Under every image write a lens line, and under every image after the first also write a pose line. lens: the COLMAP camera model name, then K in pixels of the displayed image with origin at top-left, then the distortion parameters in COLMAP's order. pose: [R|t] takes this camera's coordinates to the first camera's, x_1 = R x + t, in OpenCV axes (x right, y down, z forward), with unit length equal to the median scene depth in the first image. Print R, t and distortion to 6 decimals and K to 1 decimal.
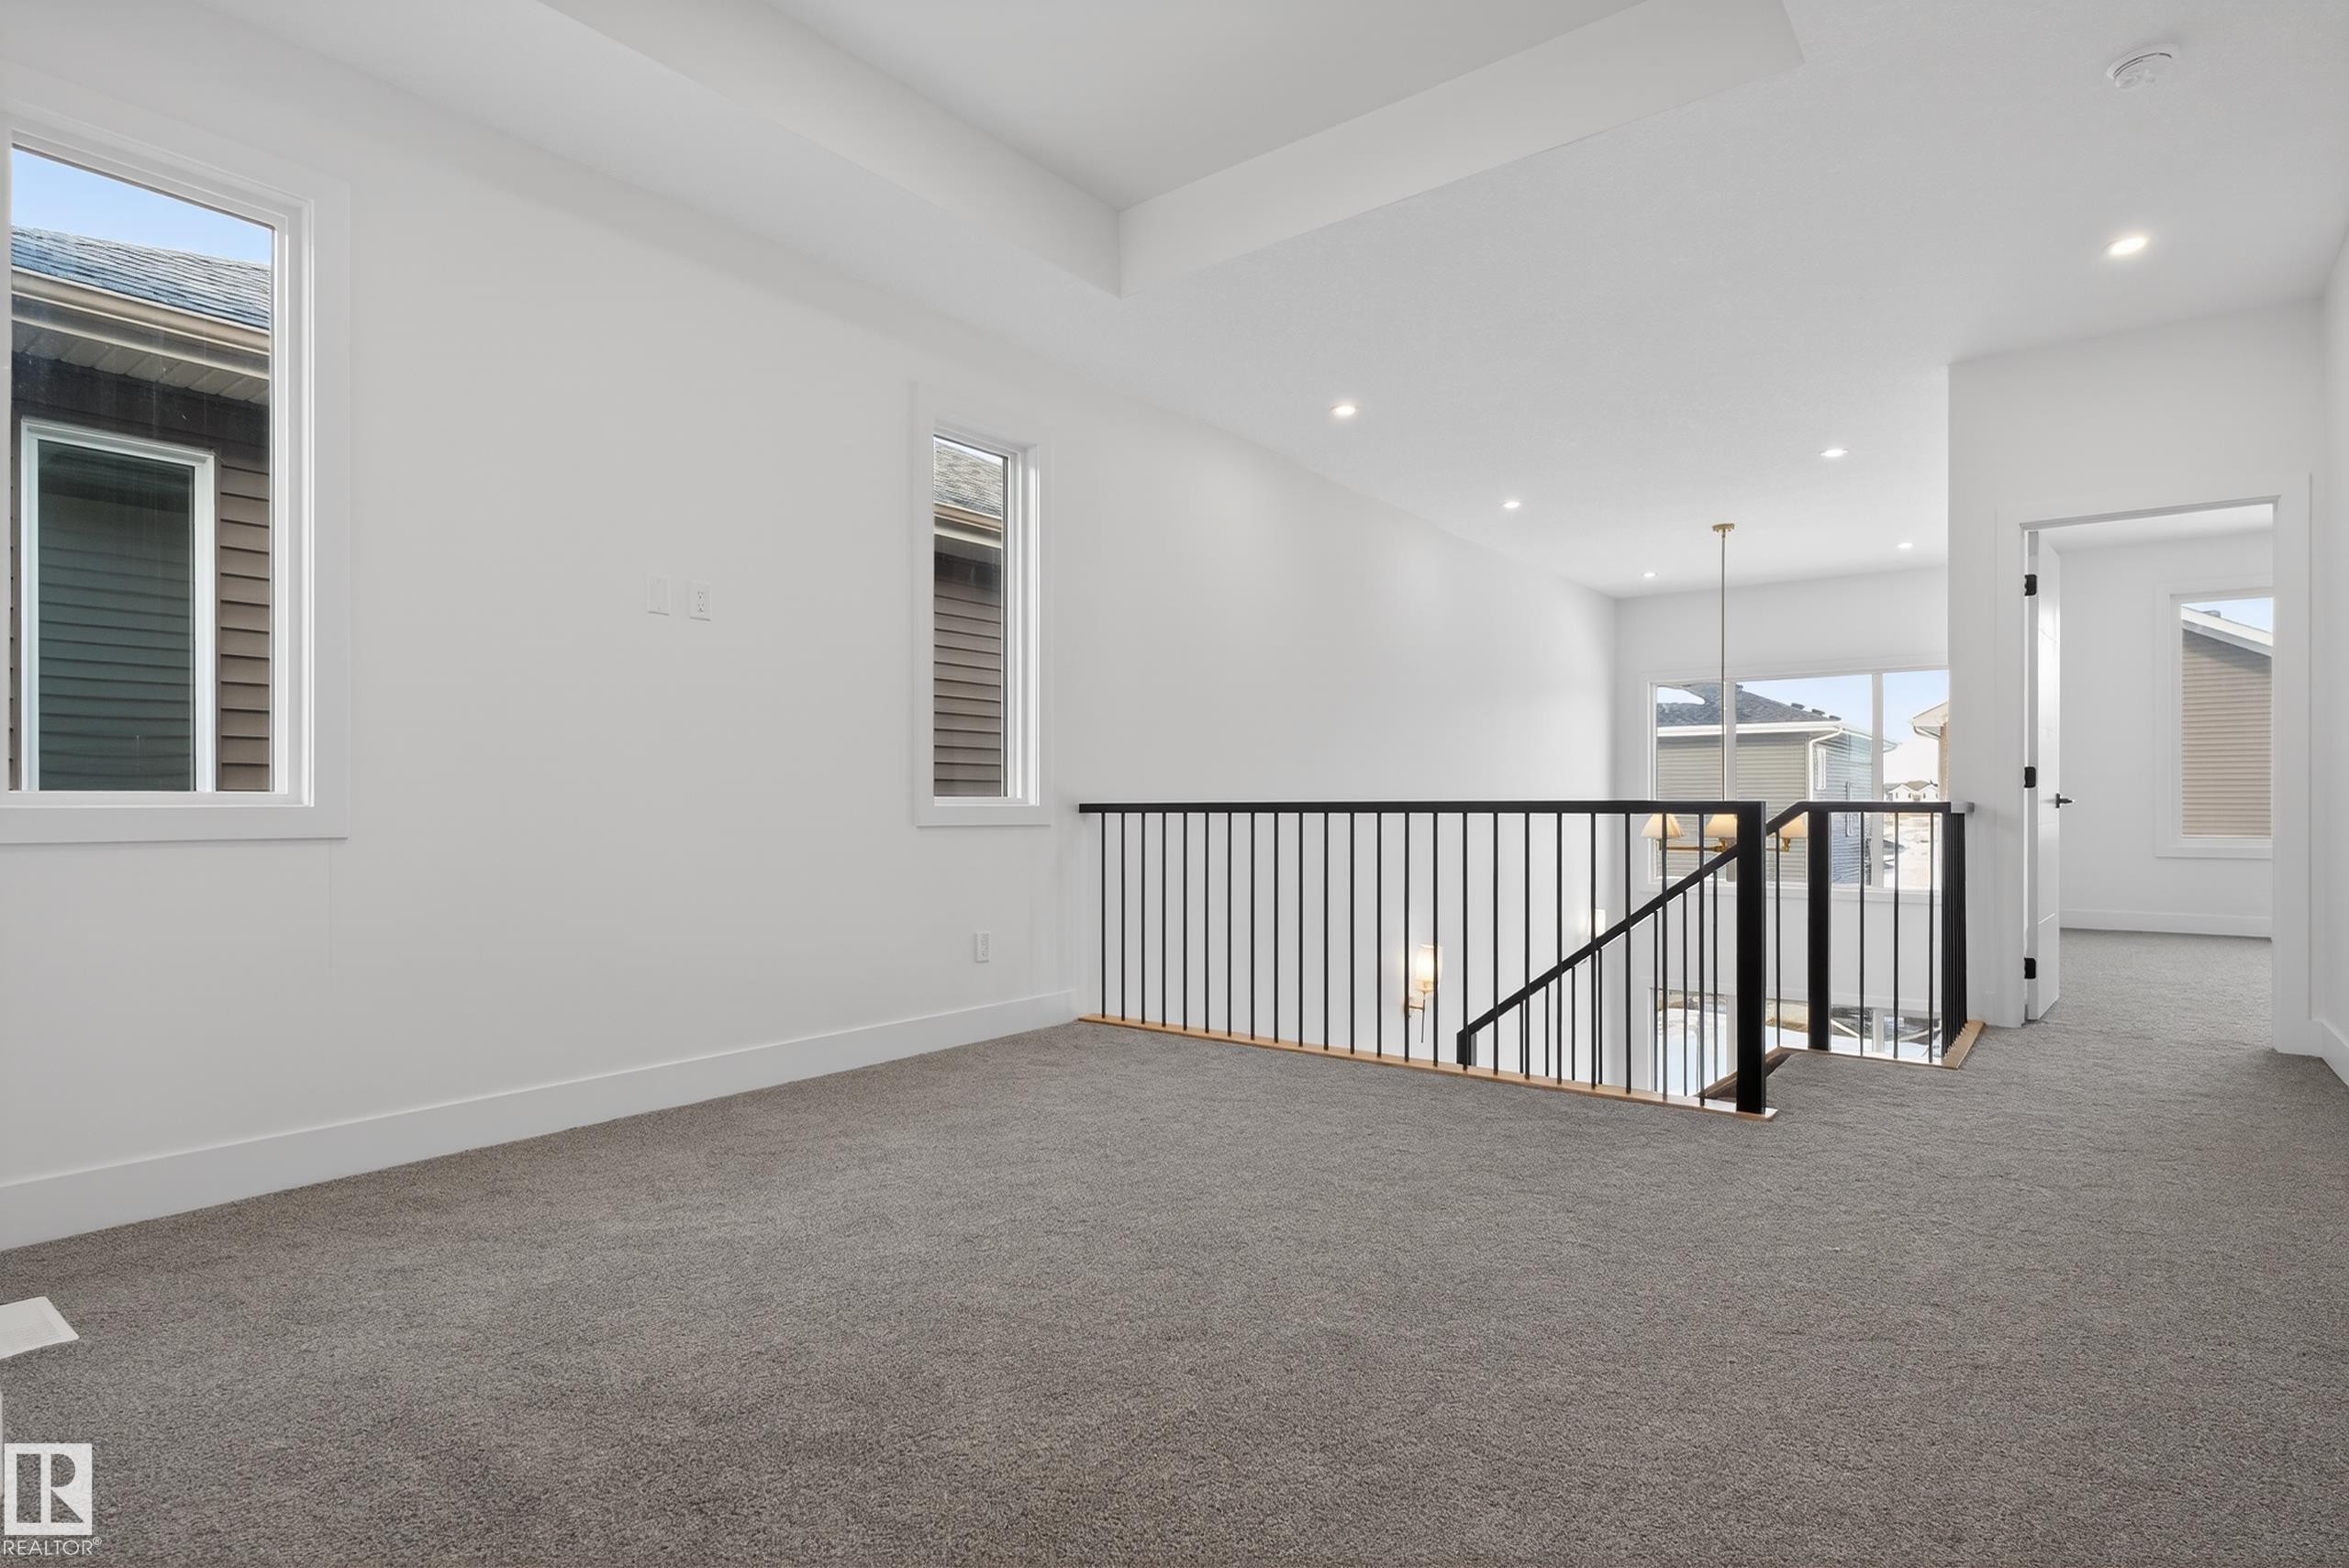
lens RADIAL K [[1207.3, 0, 1163.6], [0, 1207.3, 790.8], [0, 0, 1]] dist [-0.005991, 0.003958]
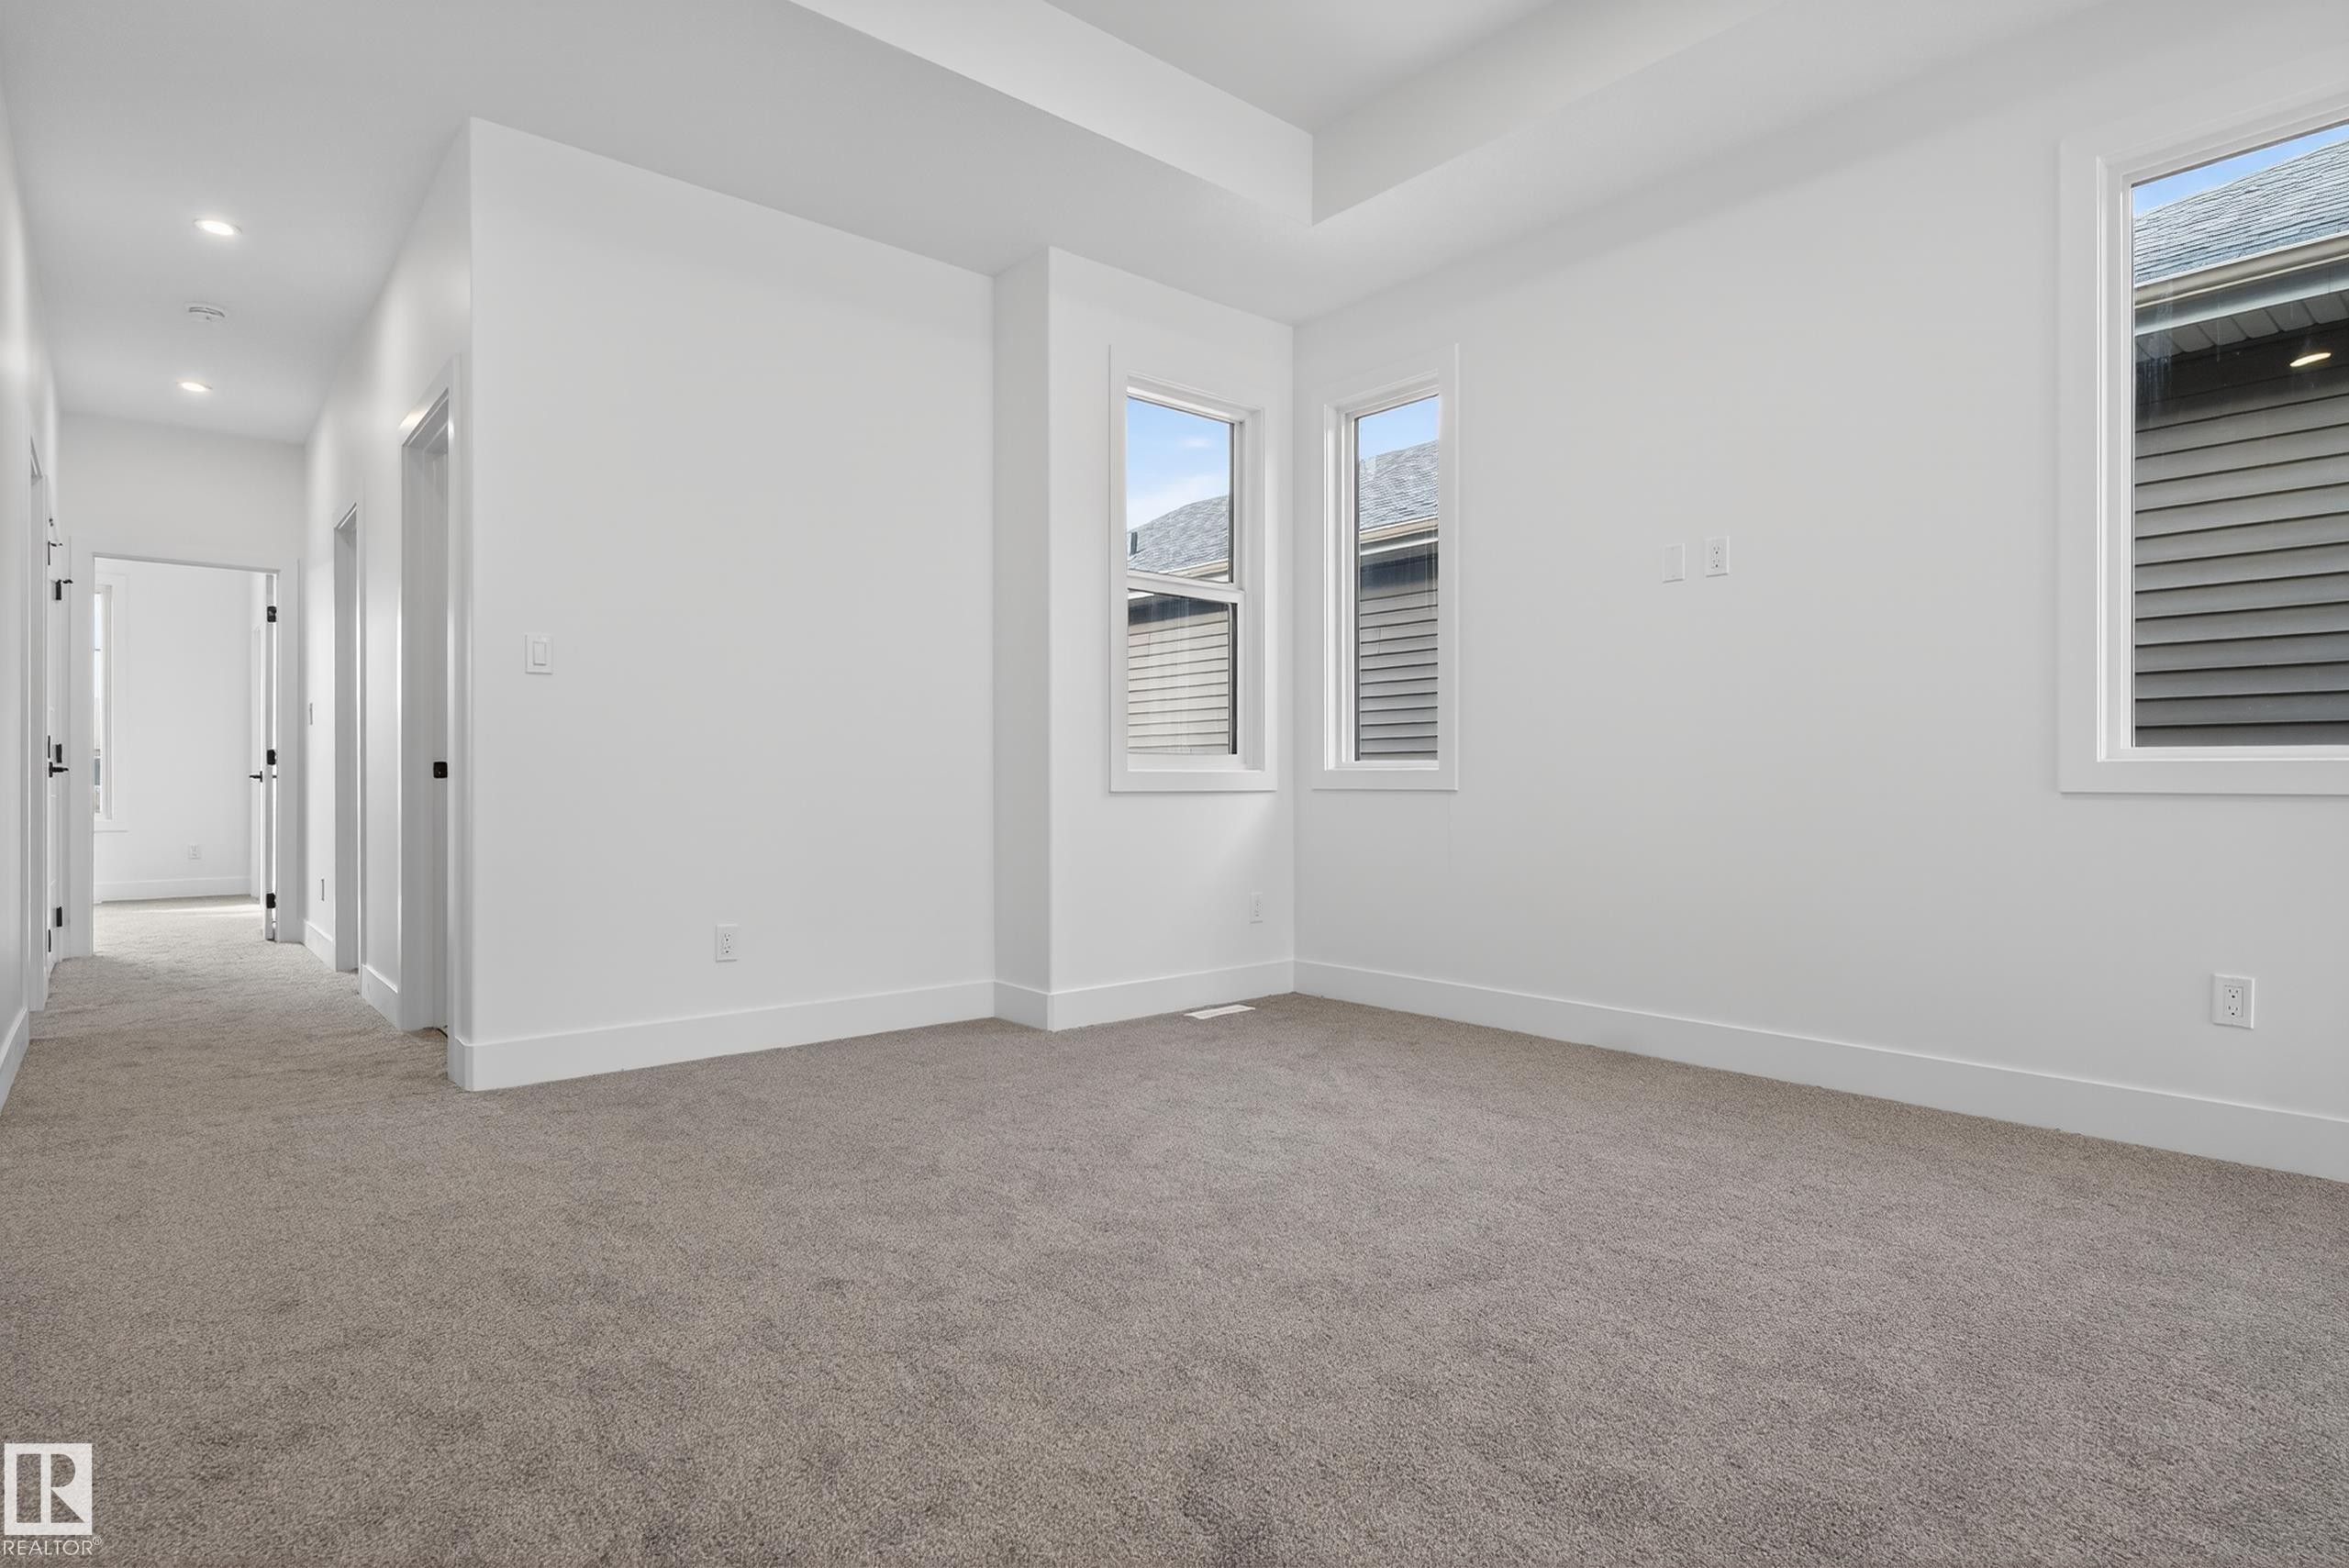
lens RADIAL K [[1207.3, 0, 1155.4], [0, 1207.3, 788.7], [0, 0, 1]] dist [-0.005991, 0.003958]
pose [[-0.219050, 0.004570, -0.975703, 0.558102], [0.011412, 0.999933, 0.002121, 0.019234], [0.975647, -0.010670, -0.219087, 0.642659]]
